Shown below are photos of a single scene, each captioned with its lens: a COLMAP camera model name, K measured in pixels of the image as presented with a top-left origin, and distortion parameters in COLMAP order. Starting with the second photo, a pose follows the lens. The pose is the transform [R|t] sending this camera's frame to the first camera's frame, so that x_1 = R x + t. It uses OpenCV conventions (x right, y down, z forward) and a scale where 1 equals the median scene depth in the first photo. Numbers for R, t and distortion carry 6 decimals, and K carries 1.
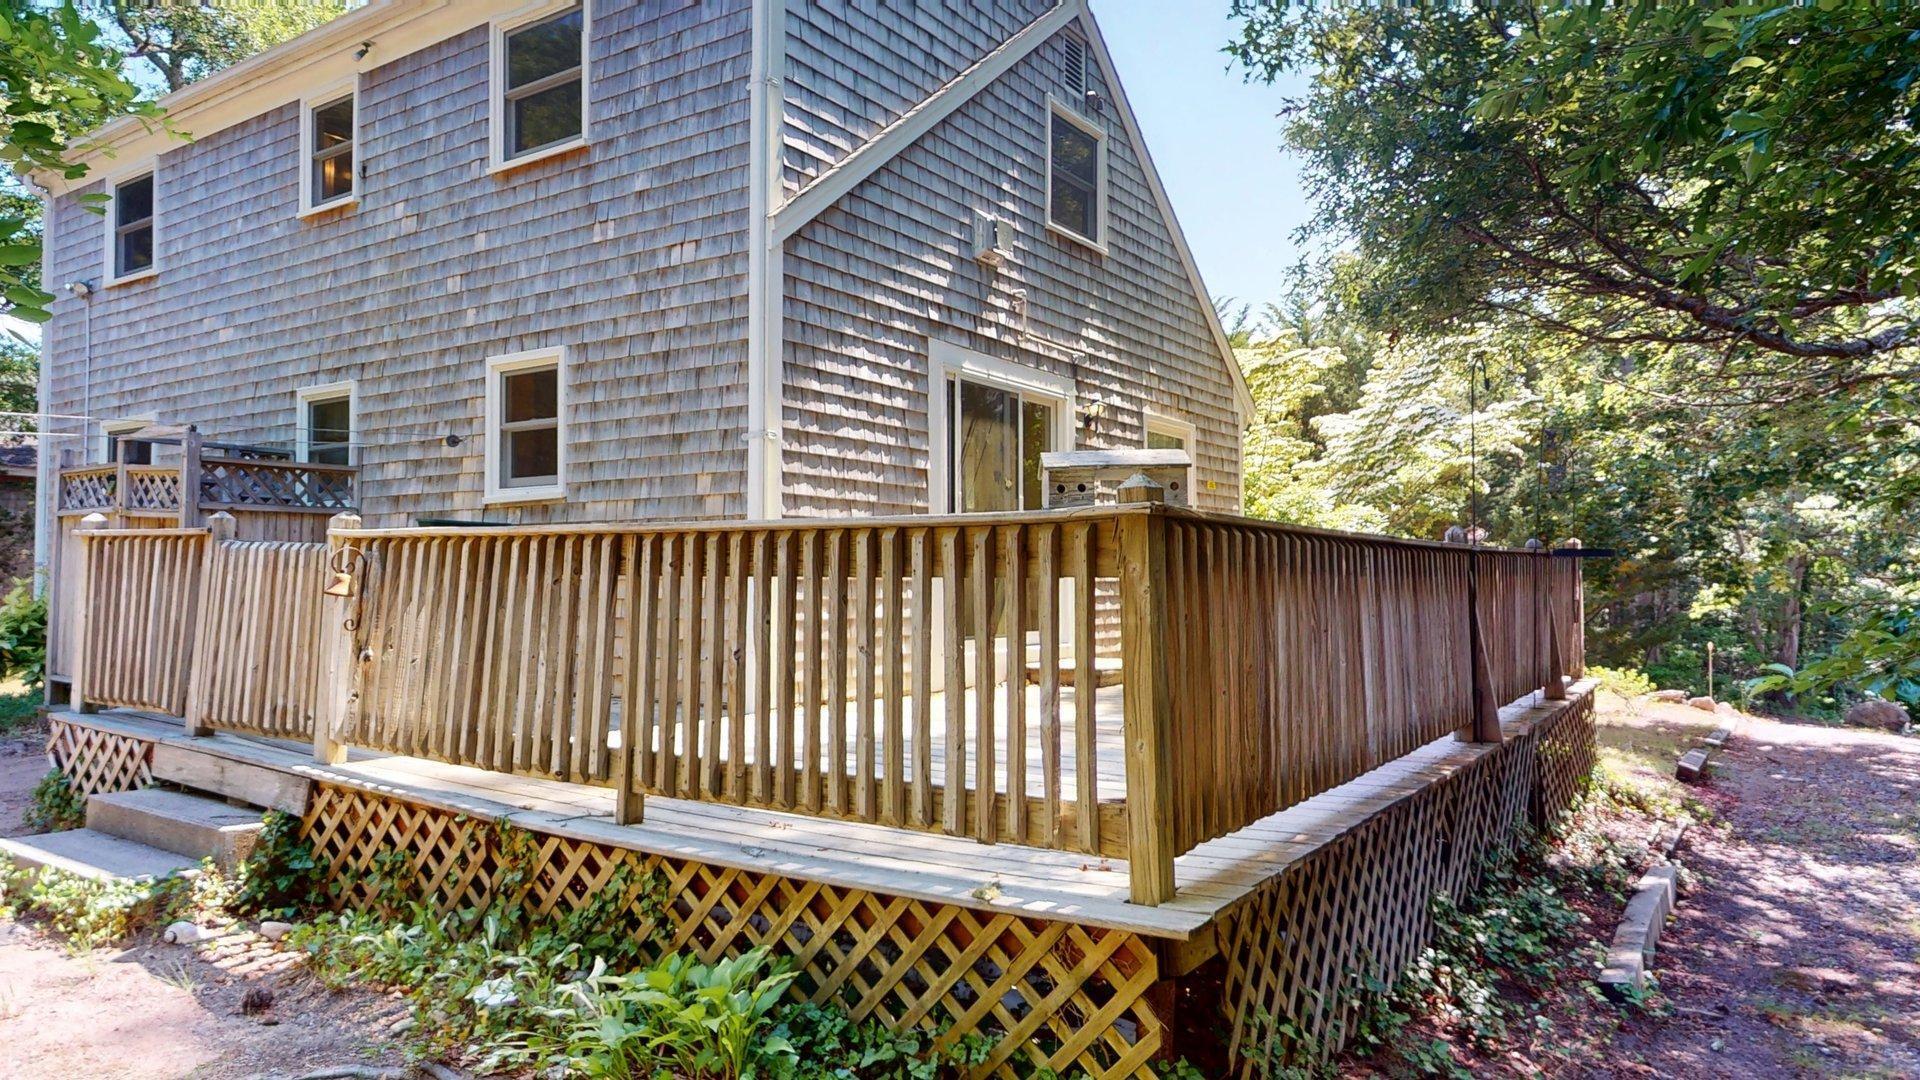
lens RADIAL K [[1207.3, 0, 904.0], [0, 1207.3, 538.9], [0, 0, 1]] dist [-0.003005, 0.000870]
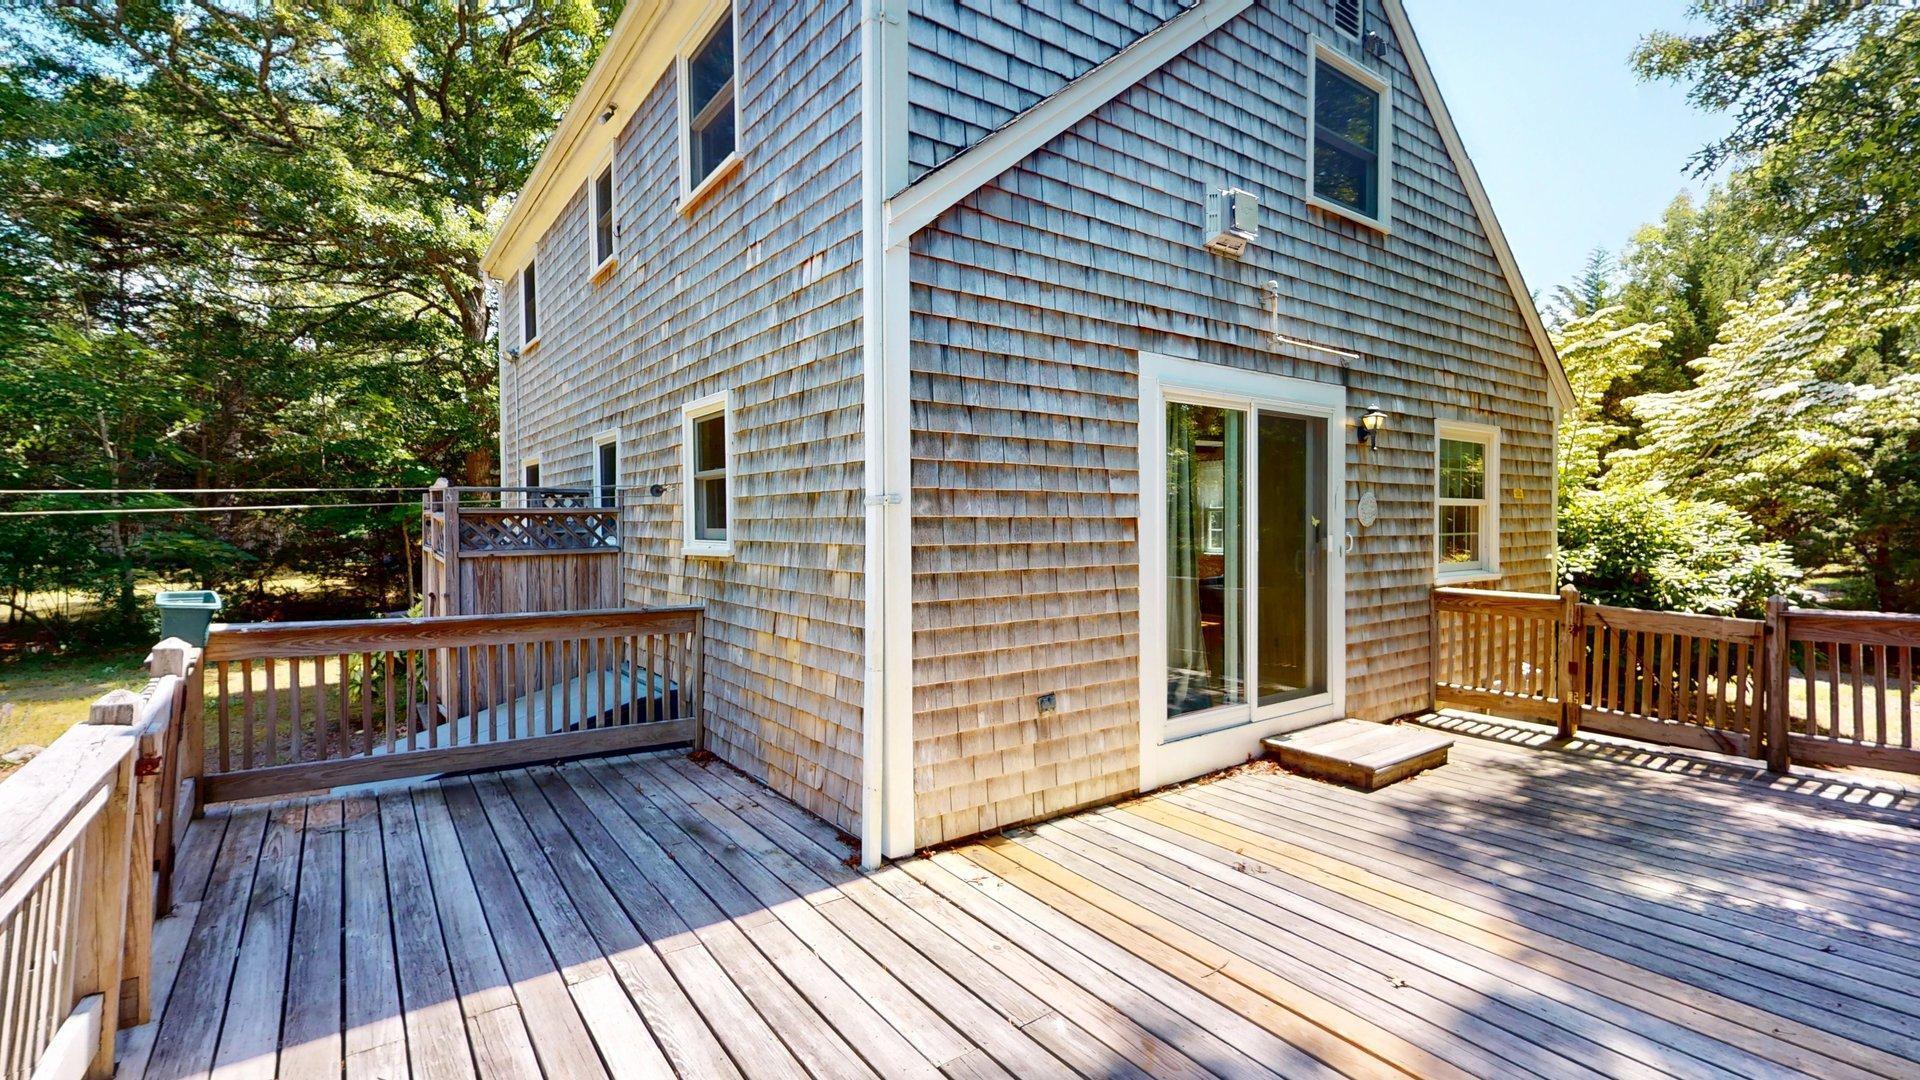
lens RADIAL K [[811.5, 0, 960.0], [0, 811.5, 540.0], [0, 0, 1]] dist [0.002751, 0.000369]
pose [[0.950870, 0.000230, -0.309591, 0.066794], [0.018854, 0.998100, 0.058651, -0.069841], [0.309016, -0.061607, 0.949059, 0.409308]]
